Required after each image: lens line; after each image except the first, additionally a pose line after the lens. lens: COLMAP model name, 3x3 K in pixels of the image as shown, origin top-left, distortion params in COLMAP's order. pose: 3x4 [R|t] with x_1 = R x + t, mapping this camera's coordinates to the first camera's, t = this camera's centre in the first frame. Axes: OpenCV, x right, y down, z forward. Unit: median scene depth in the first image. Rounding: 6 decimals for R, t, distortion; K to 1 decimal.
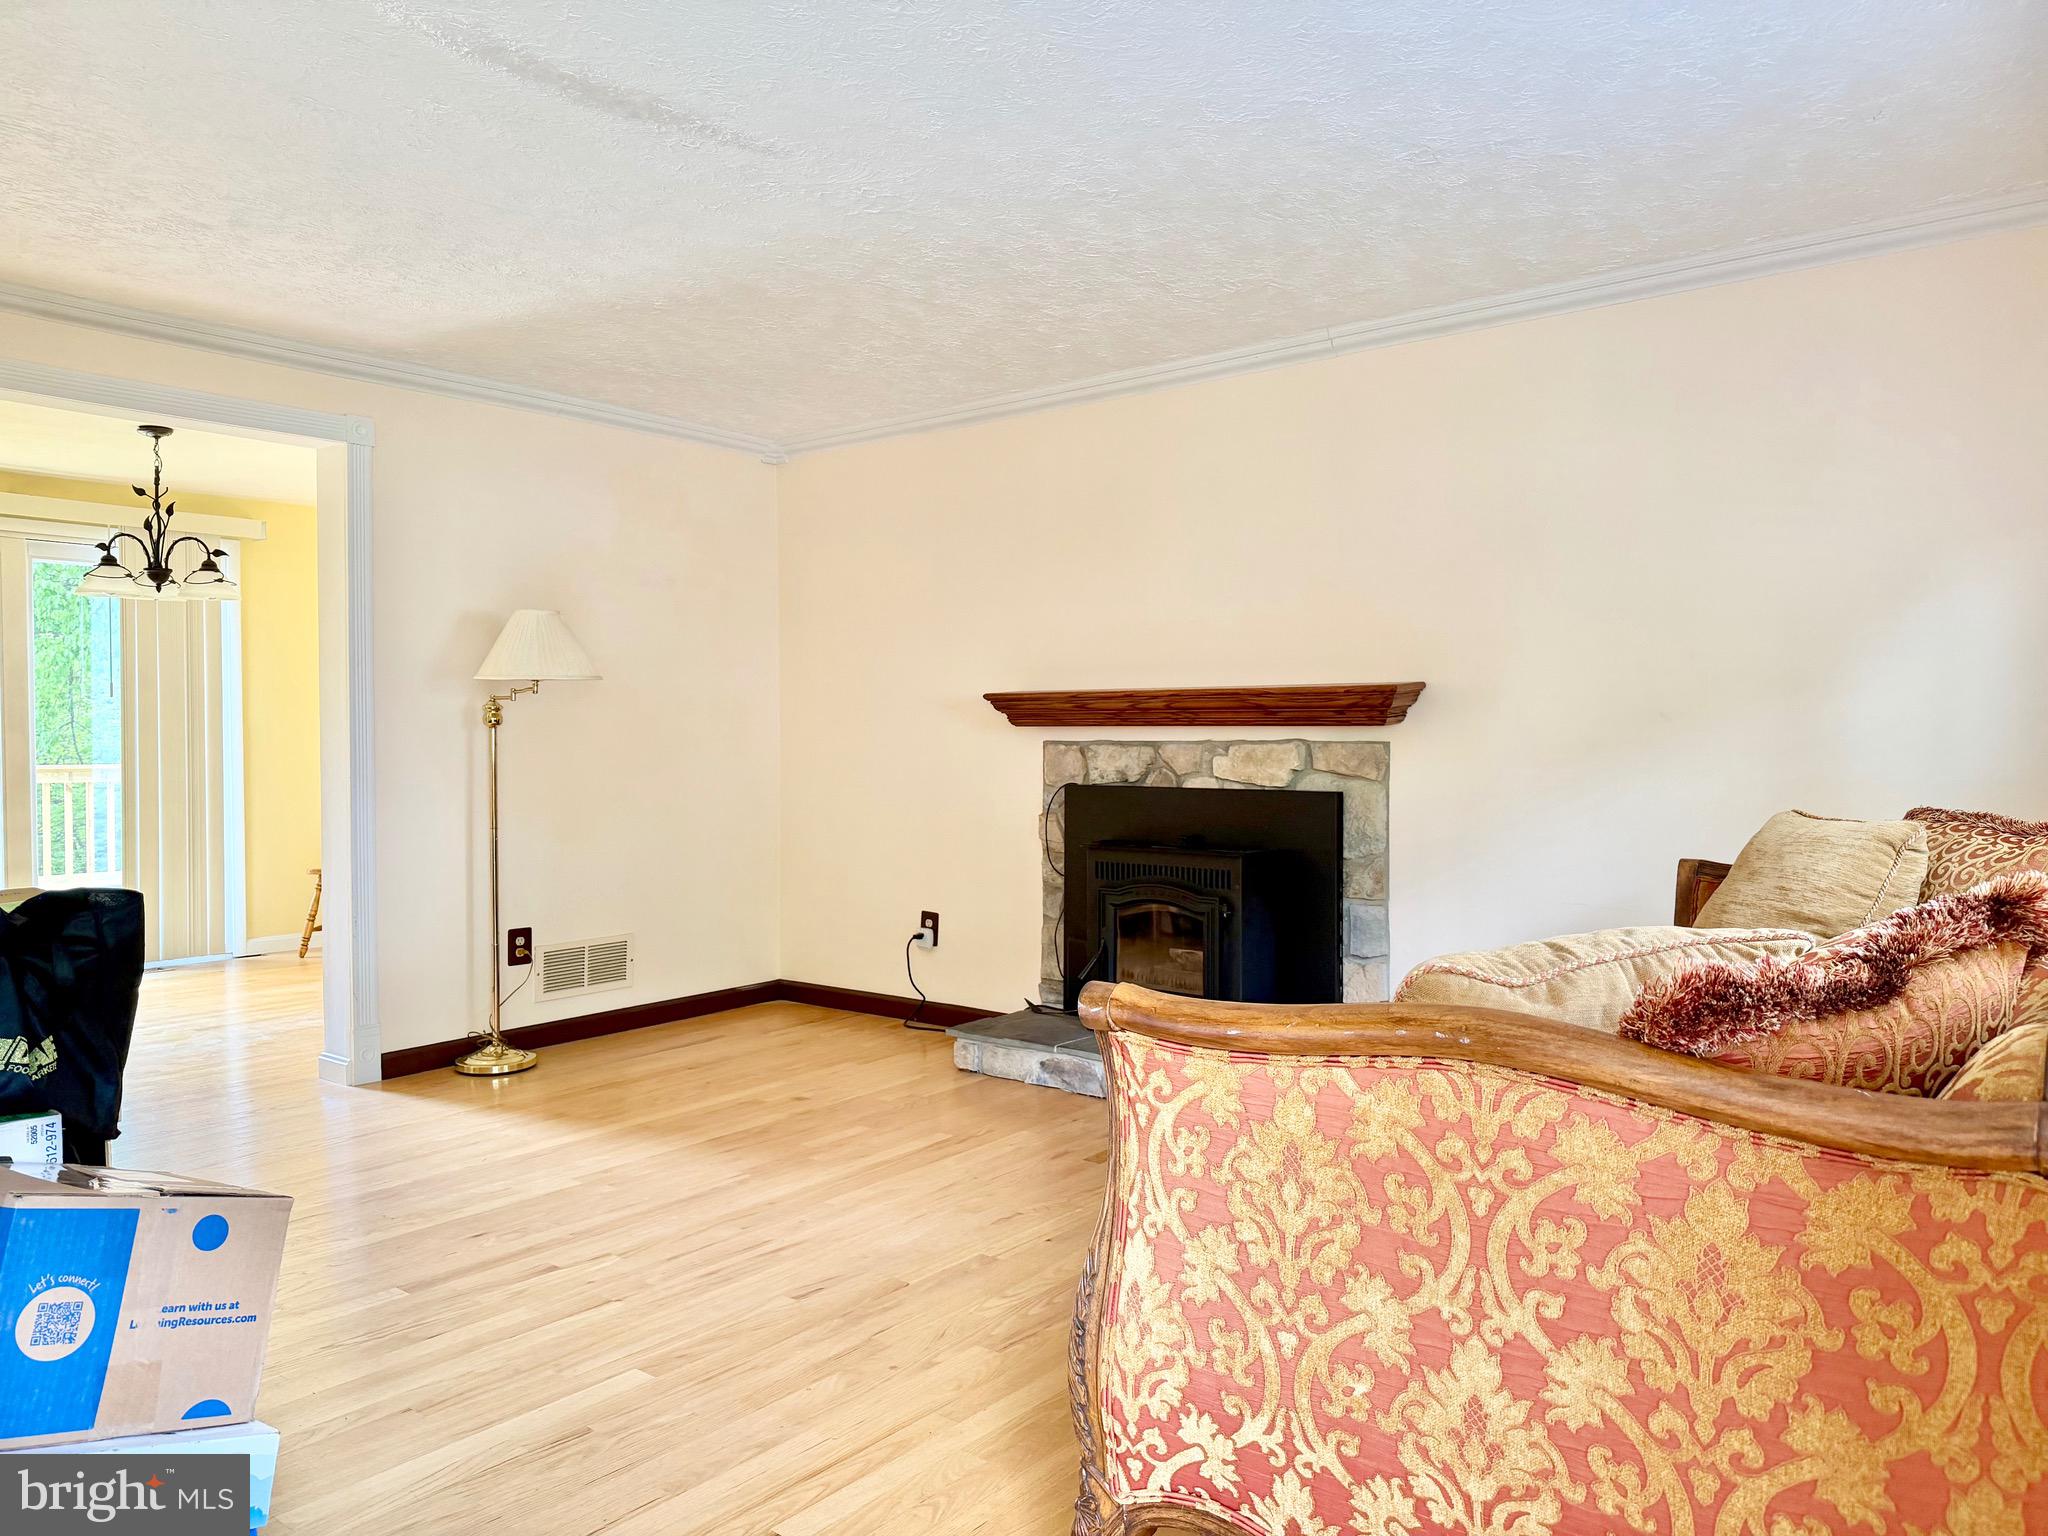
lens RADIAL K [[1450.9, 0, 990.0], [0, 1450.9, 752.3], [0, 0, 1]] dist [0.246777, -0.263517]
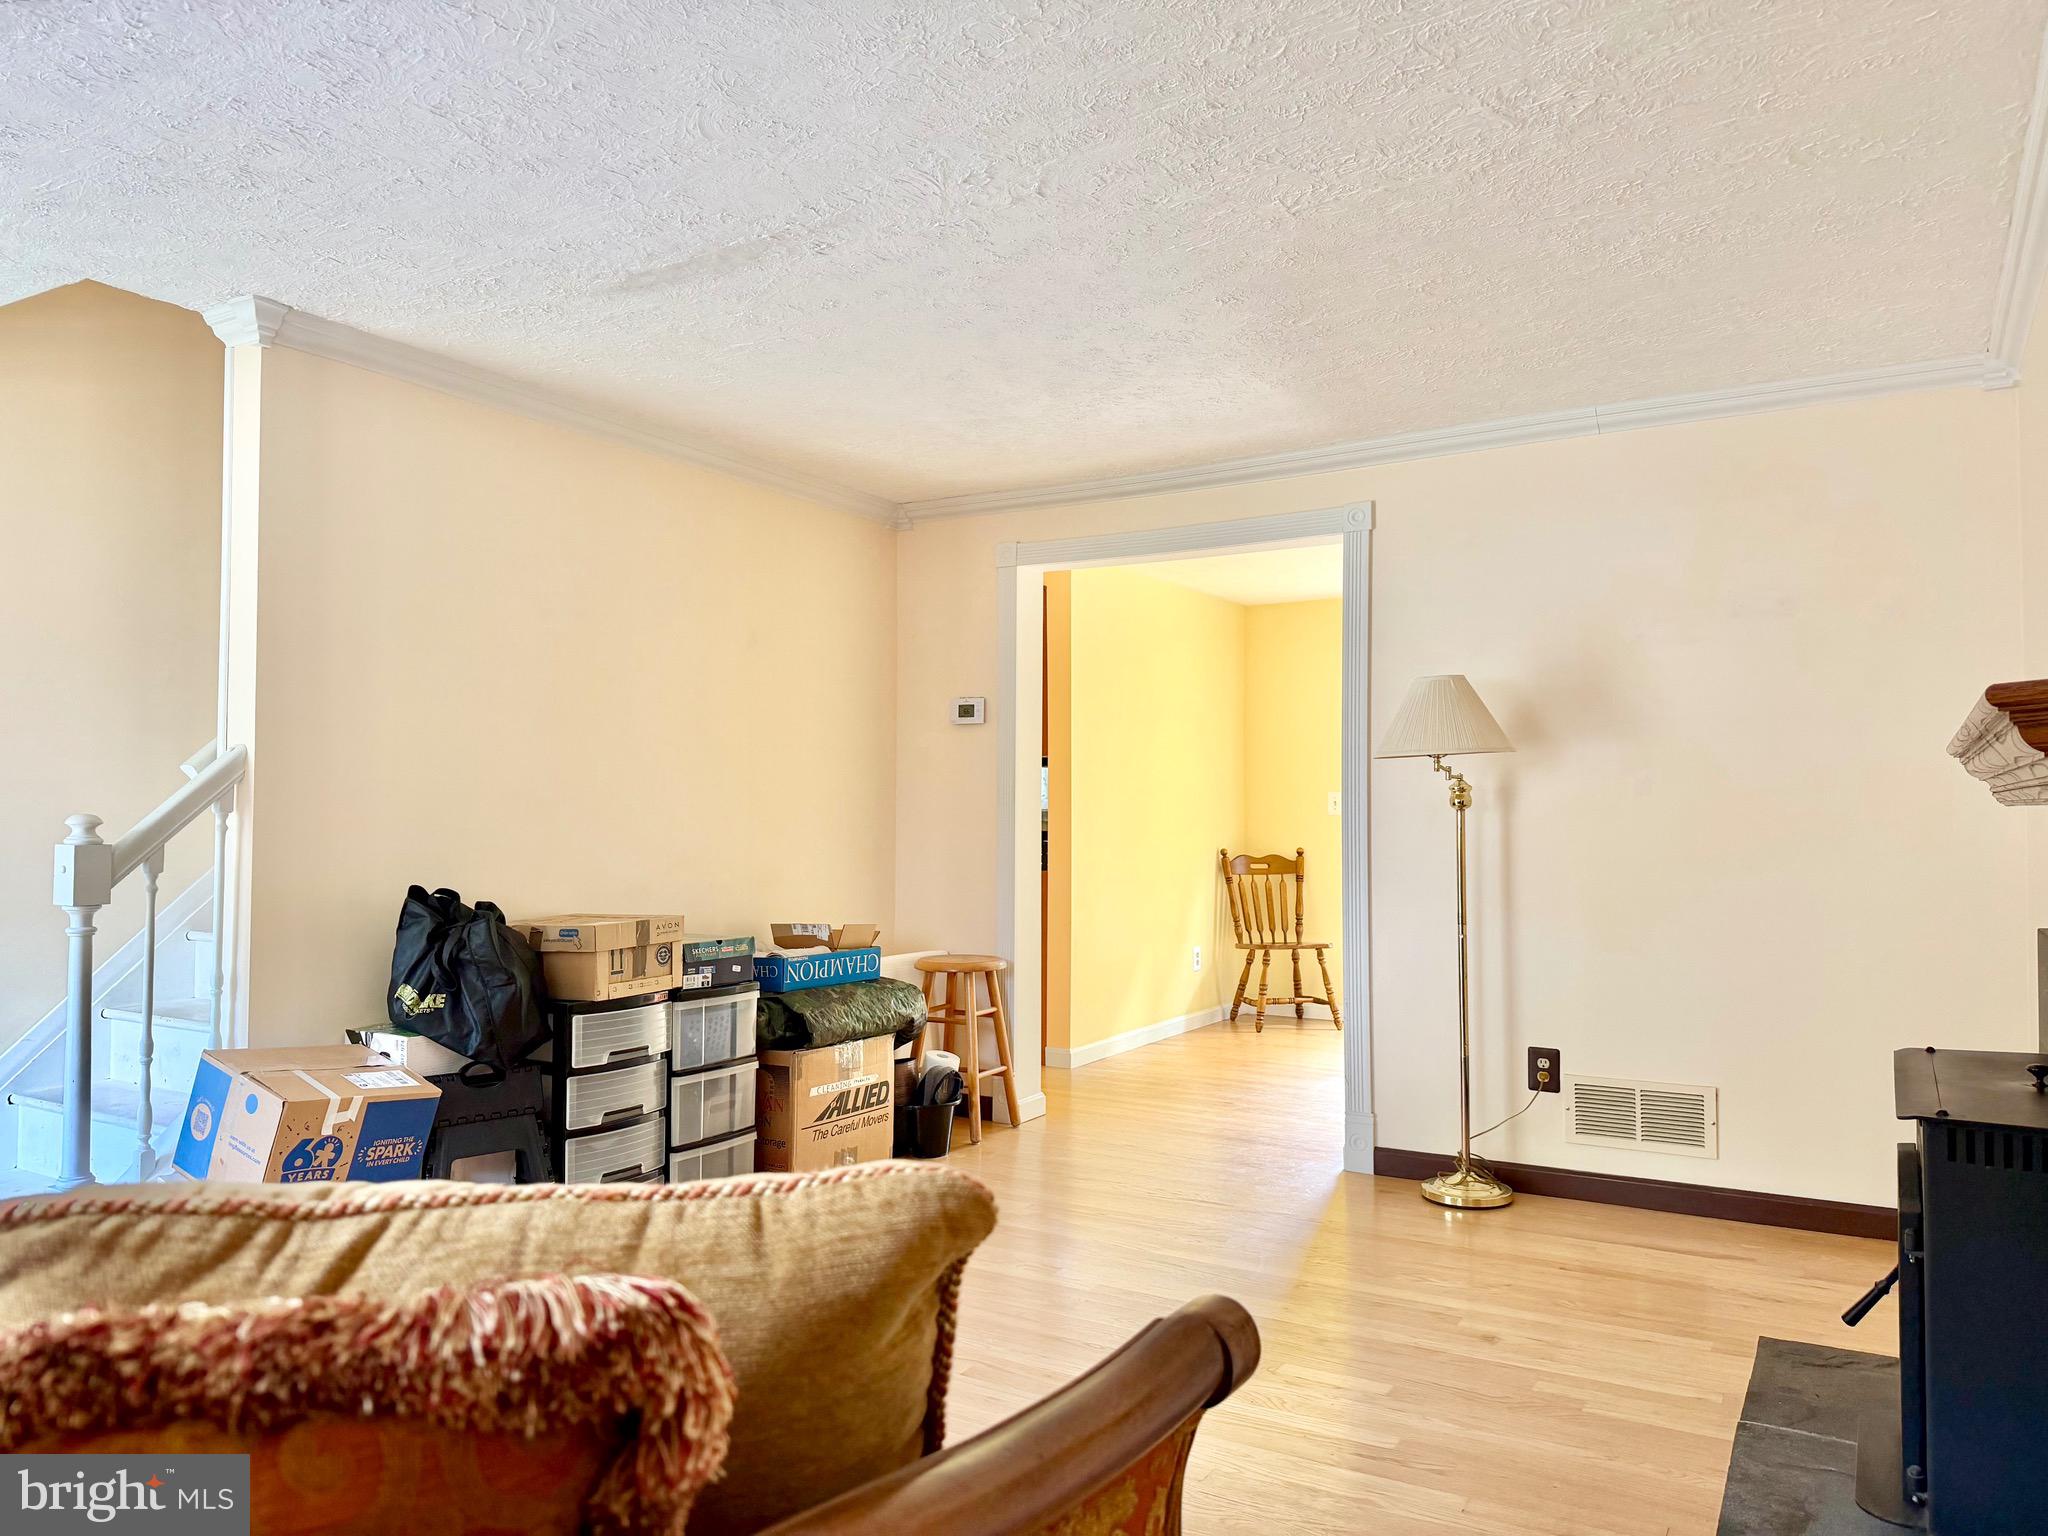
lens RADIAL K [[1433.9, 0, 1014.4], [0, 1433.9, 775.5], [0, 0, 1]] dist [0.038318, -0.051315]
pose [[0.176676, -0.019068, -0.984084, 0.478914], [-0.022500, 0.999473, -0.023405, -0.011603], [0.984012, 0.026277, 0.176153, 0.604069]]
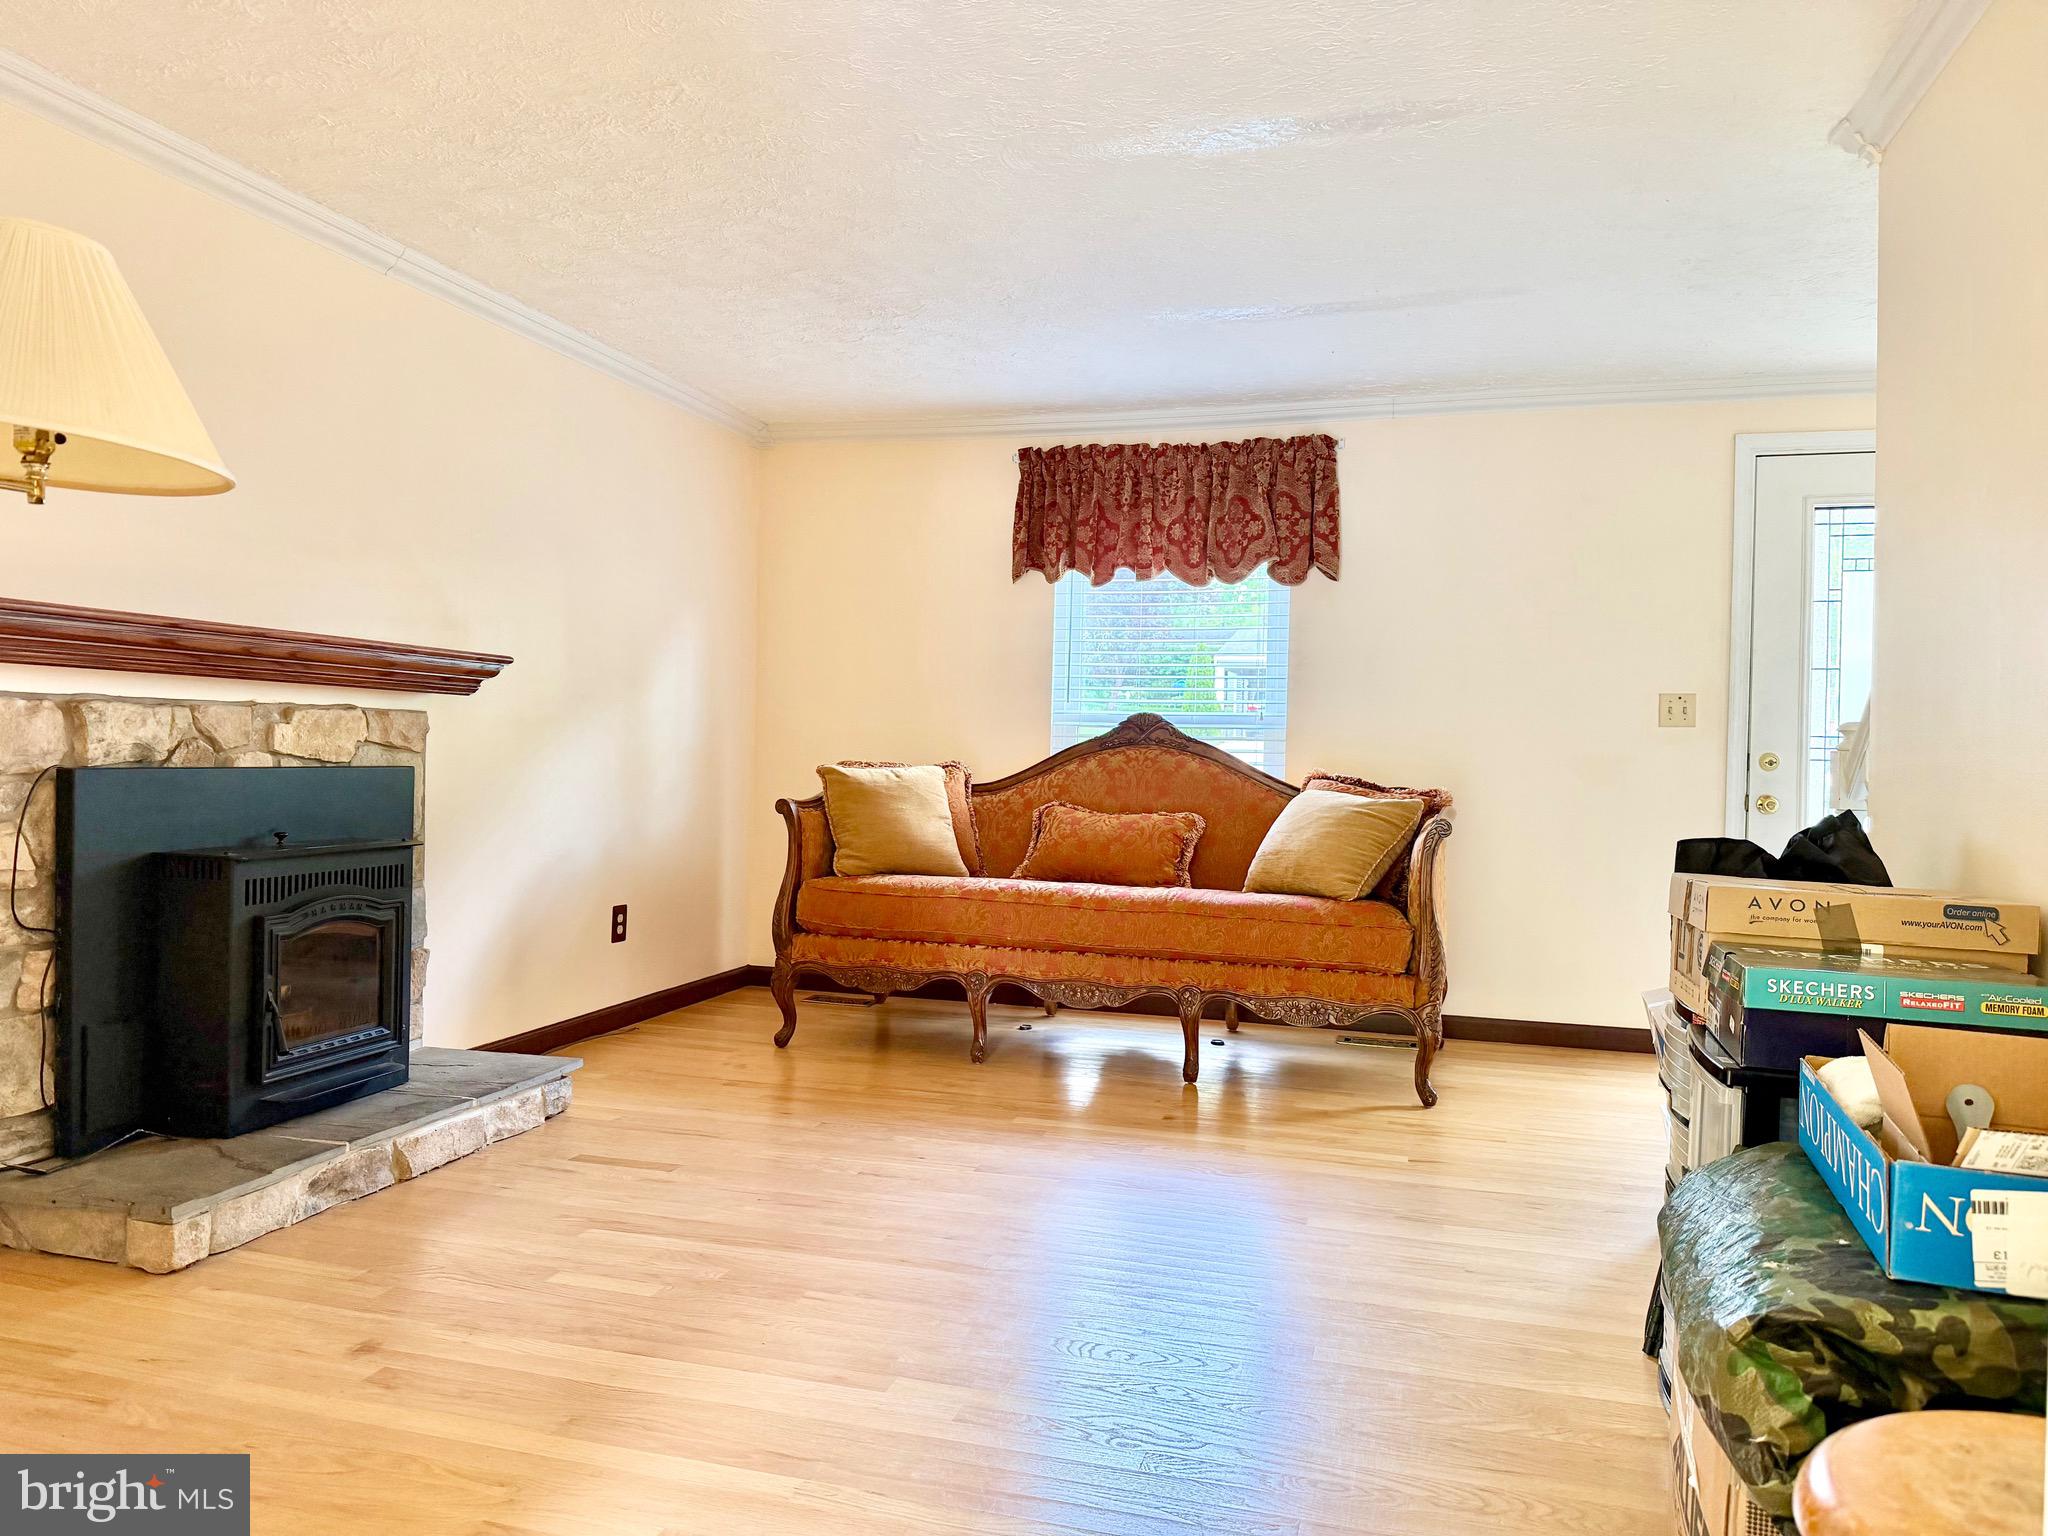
lens RADIAL K [[1450.9, 0, 990.0], [0, 1450.9, 752.3], [0, 0, 1]] dist [0.246777, -0.263517]
pose [[-0.406511, -0.006439, 0.913623, -0.678149], [-0.006702, 0.999969, 0.004066, 0.011148], [-0.913621, -0.004470, -0.406541, 0.945744]]
